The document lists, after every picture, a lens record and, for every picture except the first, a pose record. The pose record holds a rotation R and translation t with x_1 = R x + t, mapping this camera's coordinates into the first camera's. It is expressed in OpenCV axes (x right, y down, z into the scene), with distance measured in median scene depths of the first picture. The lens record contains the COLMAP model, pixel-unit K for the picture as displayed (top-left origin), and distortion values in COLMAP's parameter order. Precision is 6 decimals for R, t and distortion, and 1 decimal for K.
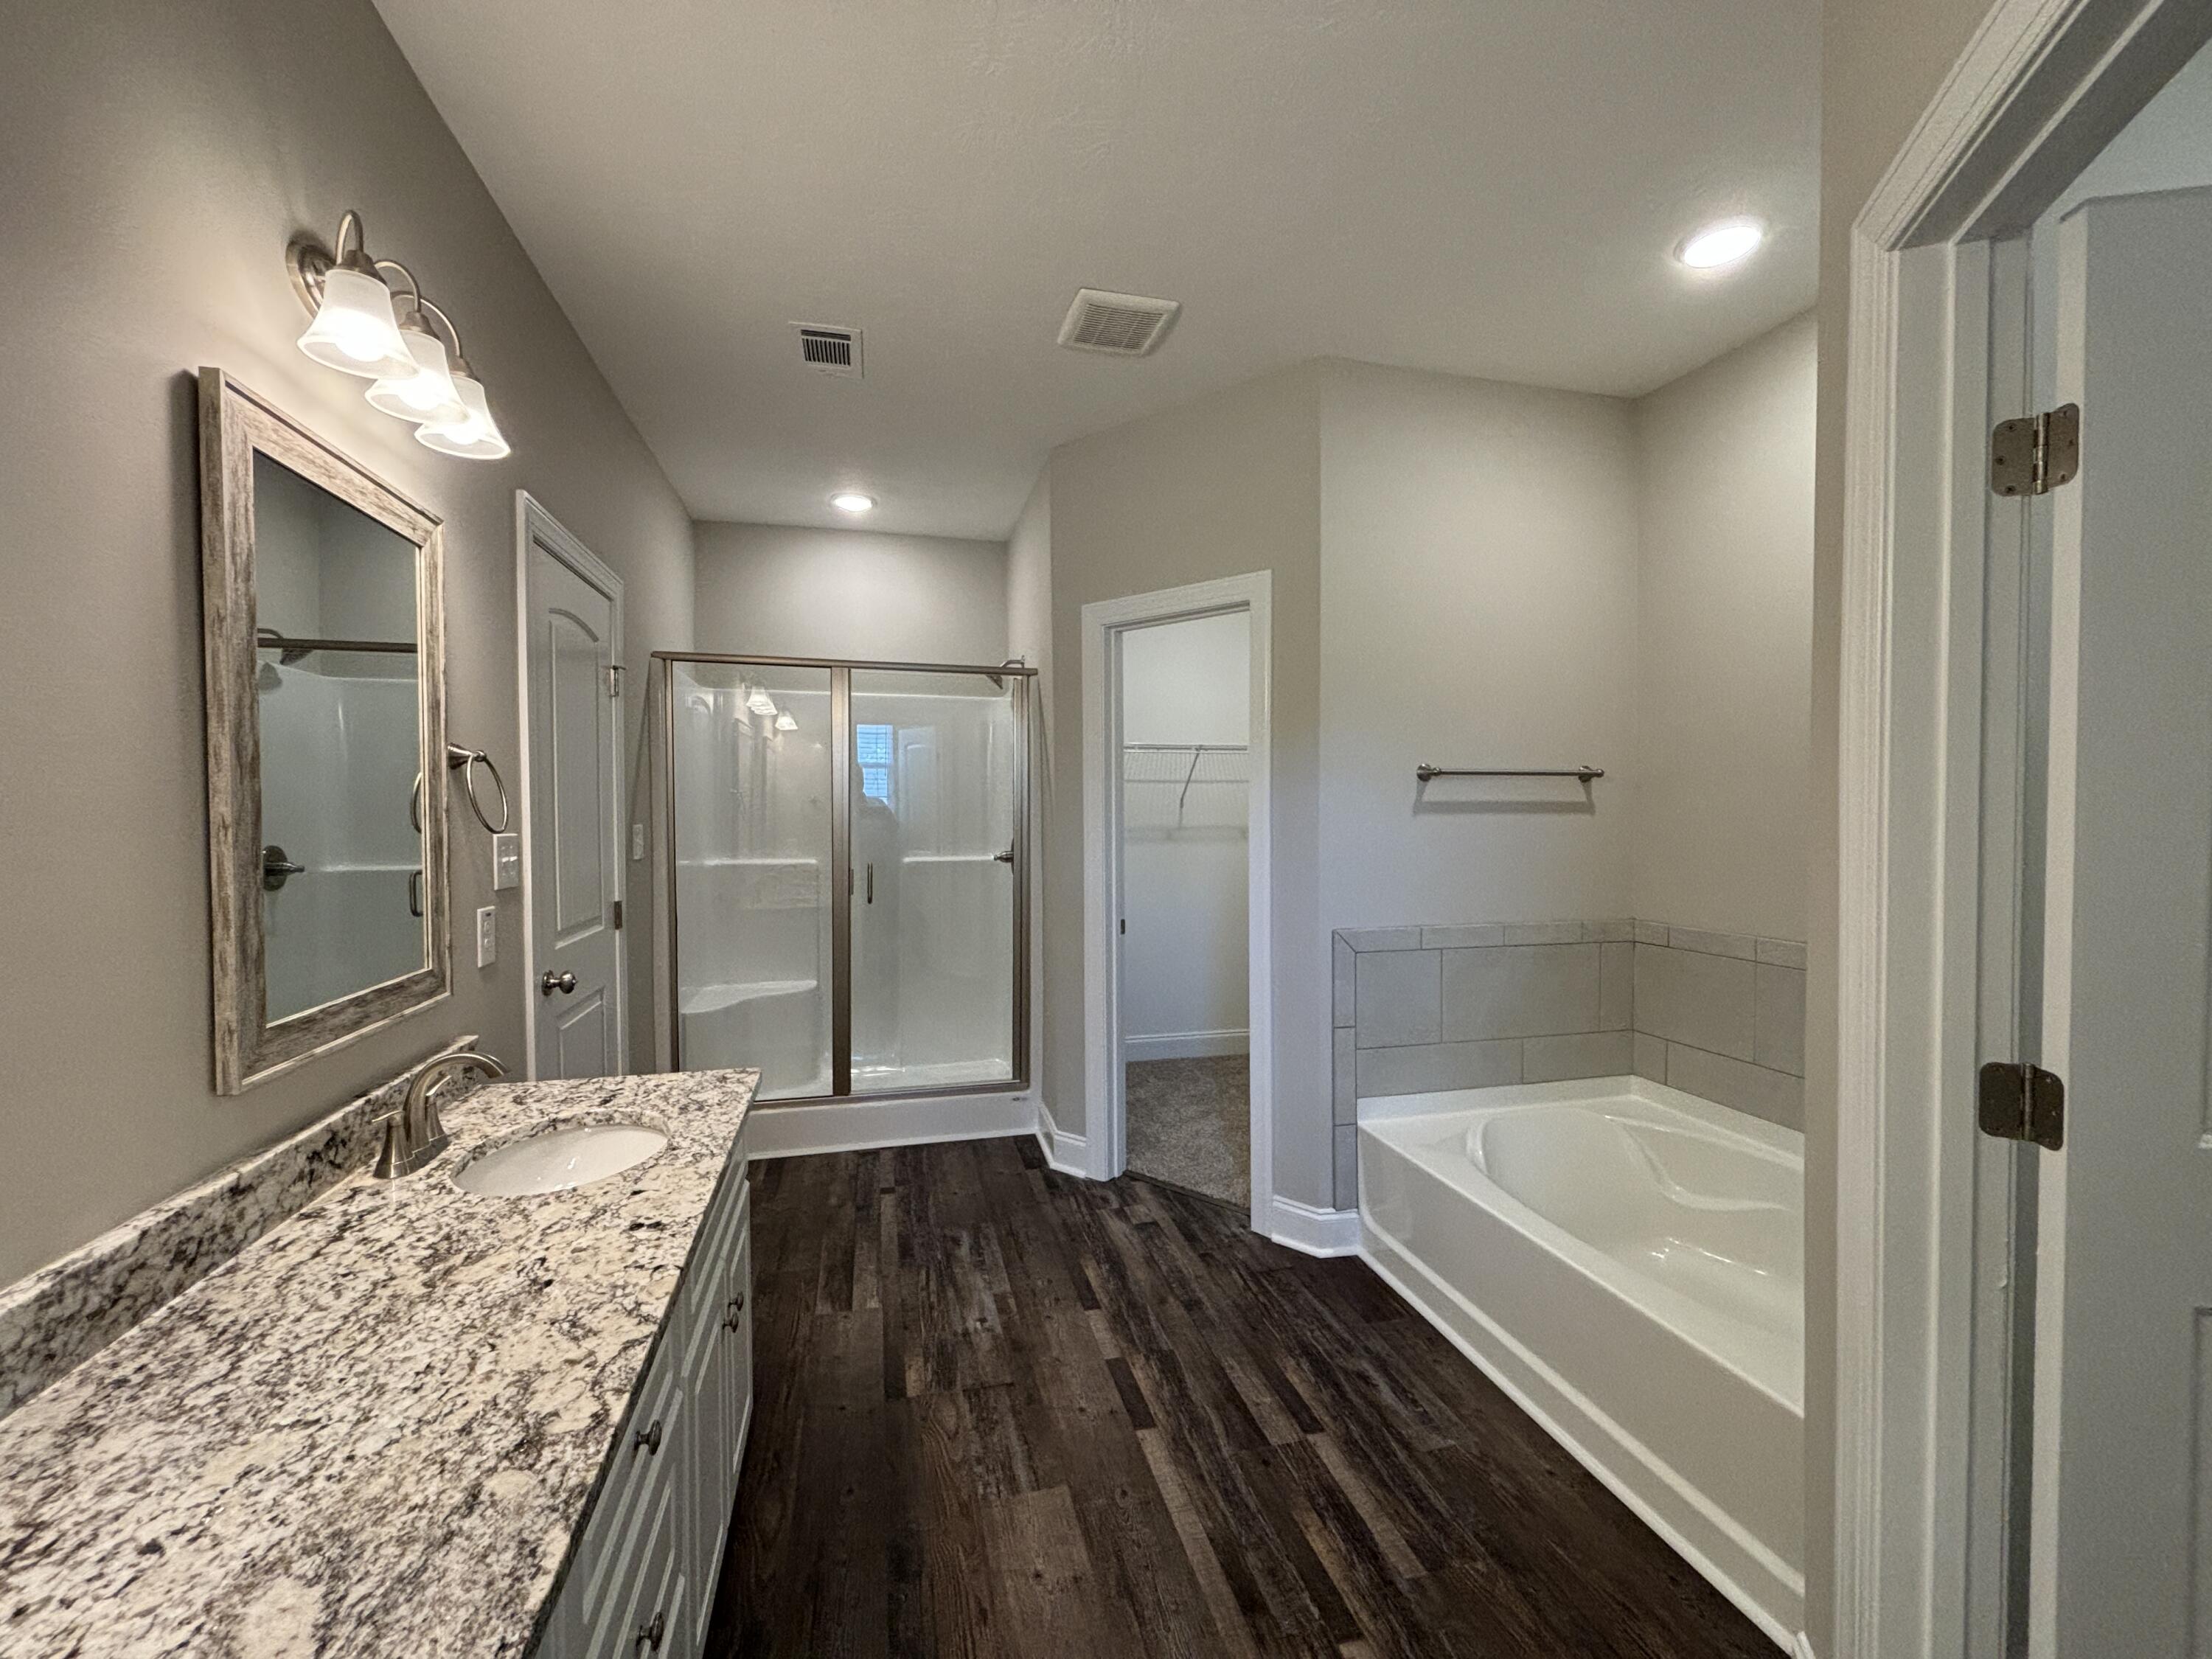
lens RADIAL K [[902.3, 0, 1106.0], [0, 902.3, 829.5], [0, 0, 1]] dist [-0.000956, -0.000136]
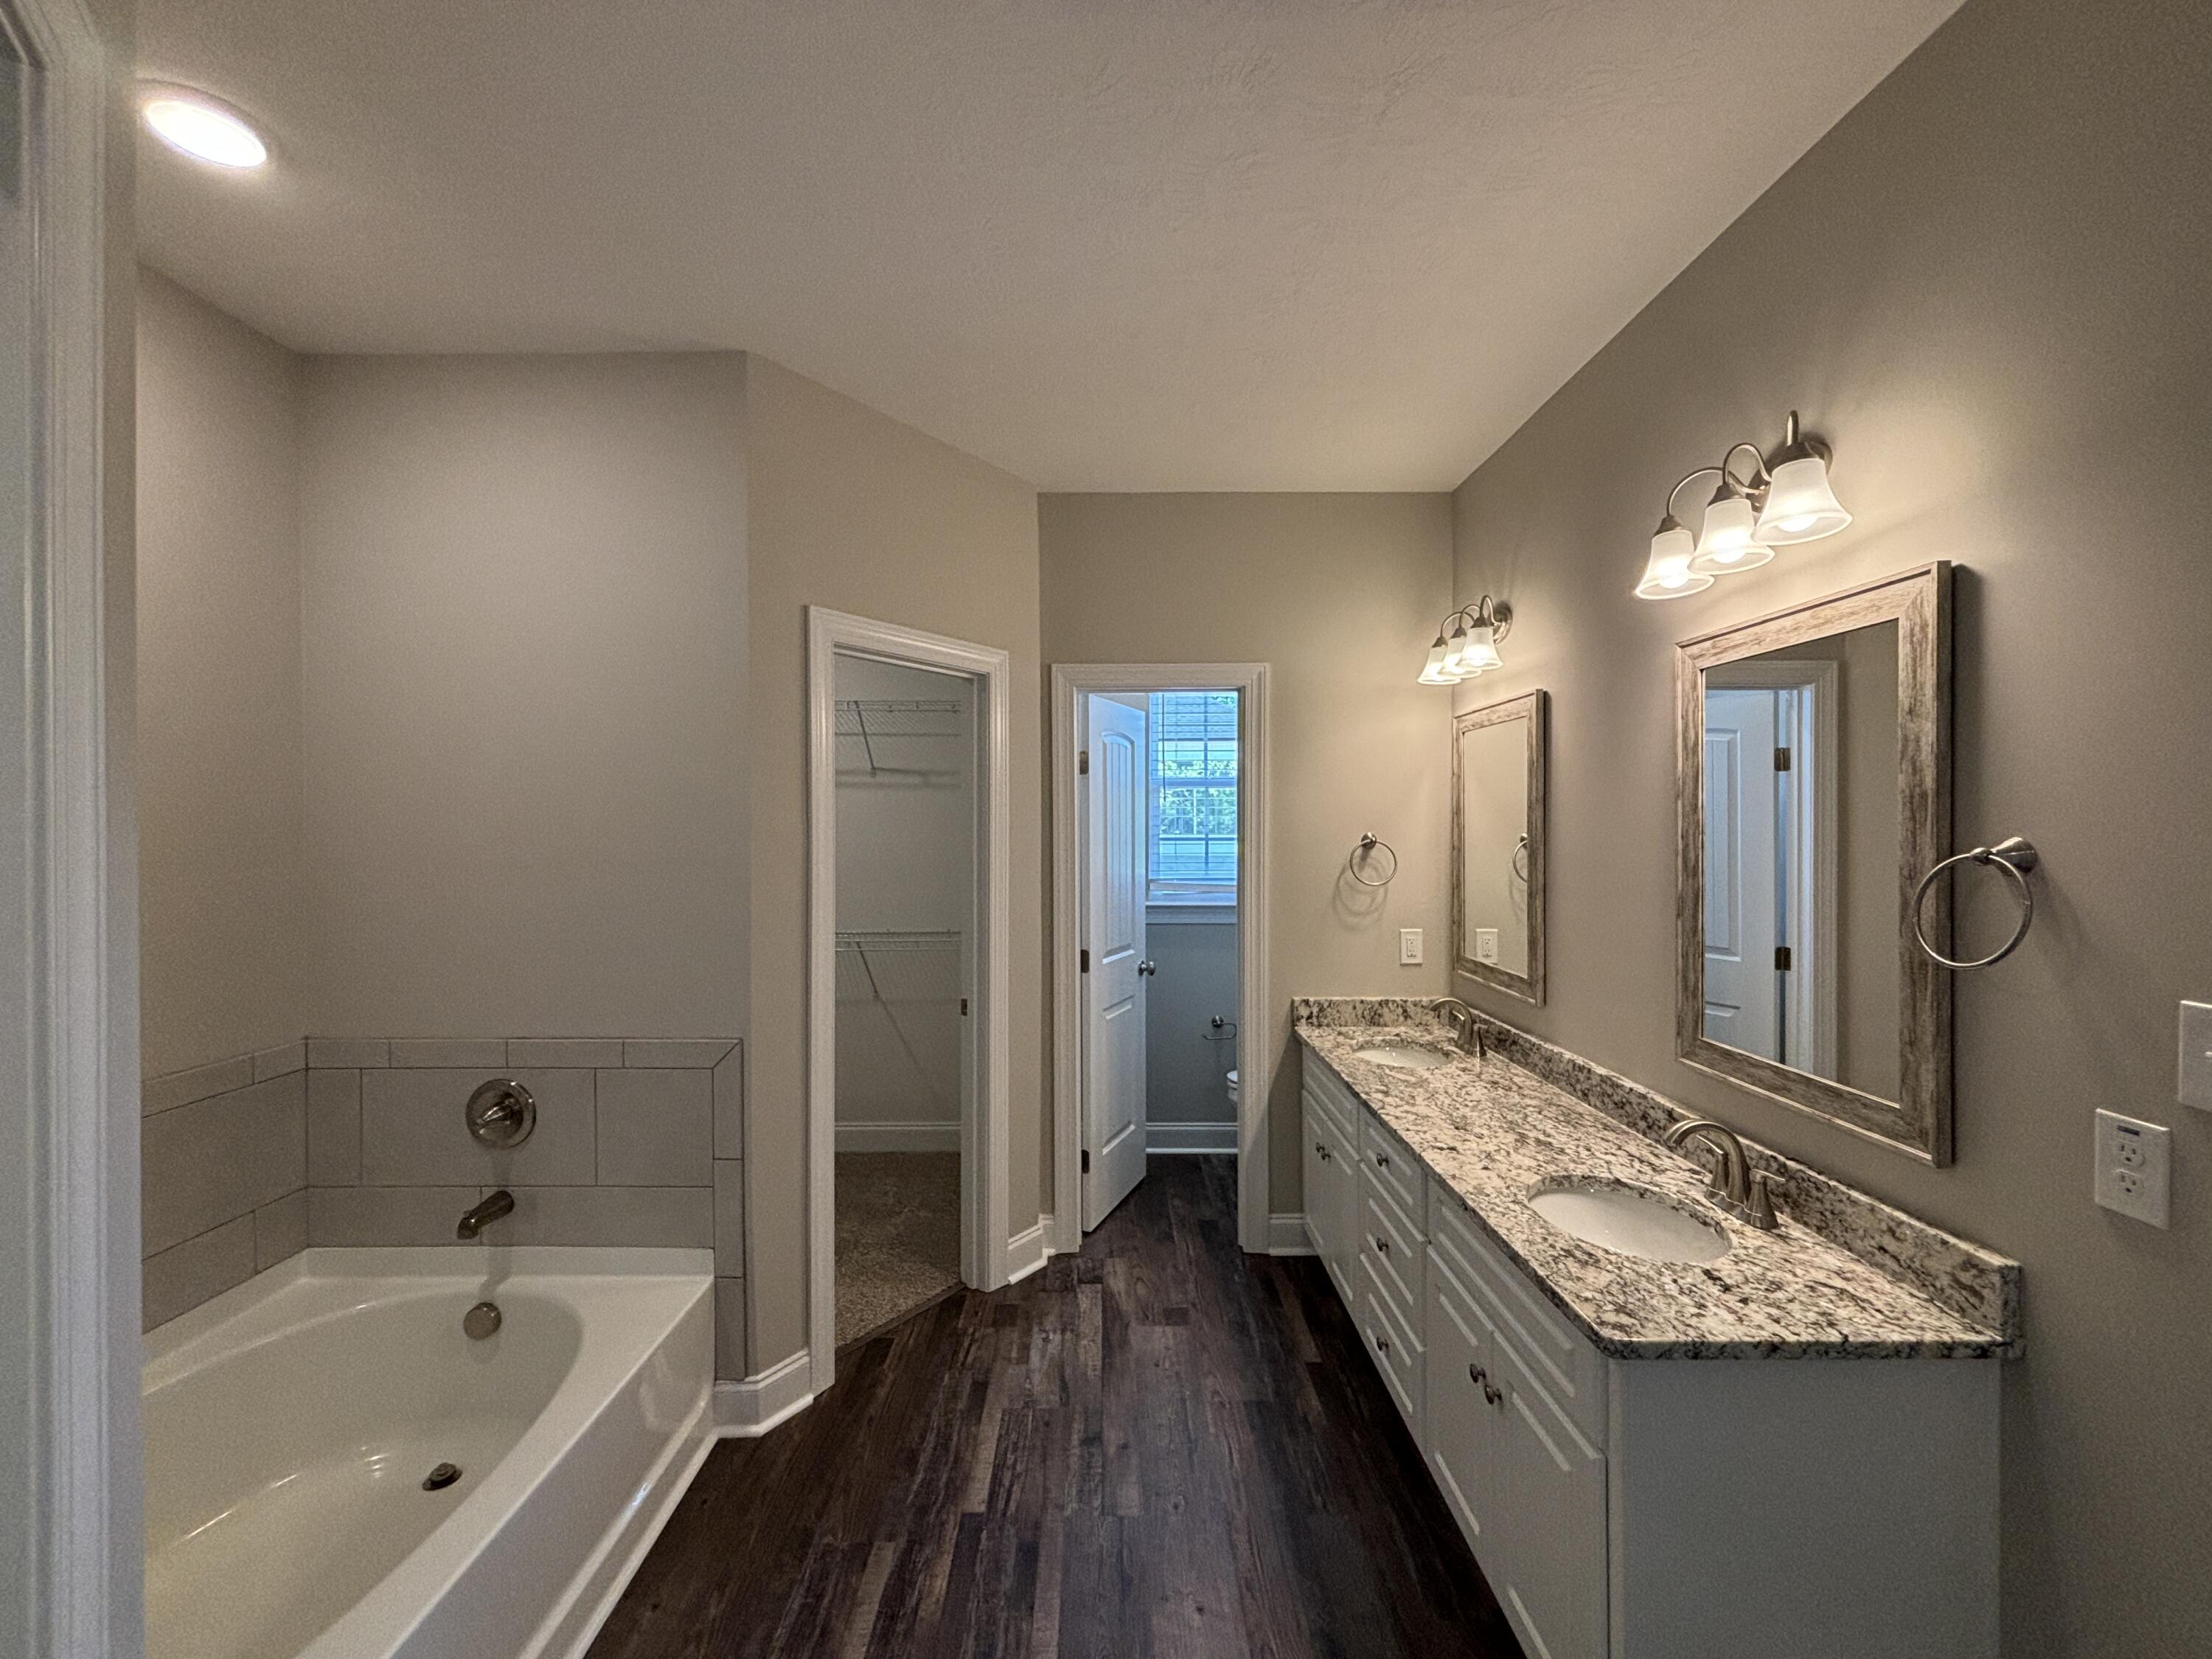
lens RADIAL K [[902.3, 0, 1106.0], [0, 902.3, 829.5], [0, 0, 1]] dist [-0.000956, -0.000136]
pose [[-0.970108, 0.005638, 0.242609, -0.307913], [0.011859, 0.999637, 0.024188, -0.187736], [-0.242385, 0.026342, -0.969823, 2.705477]]
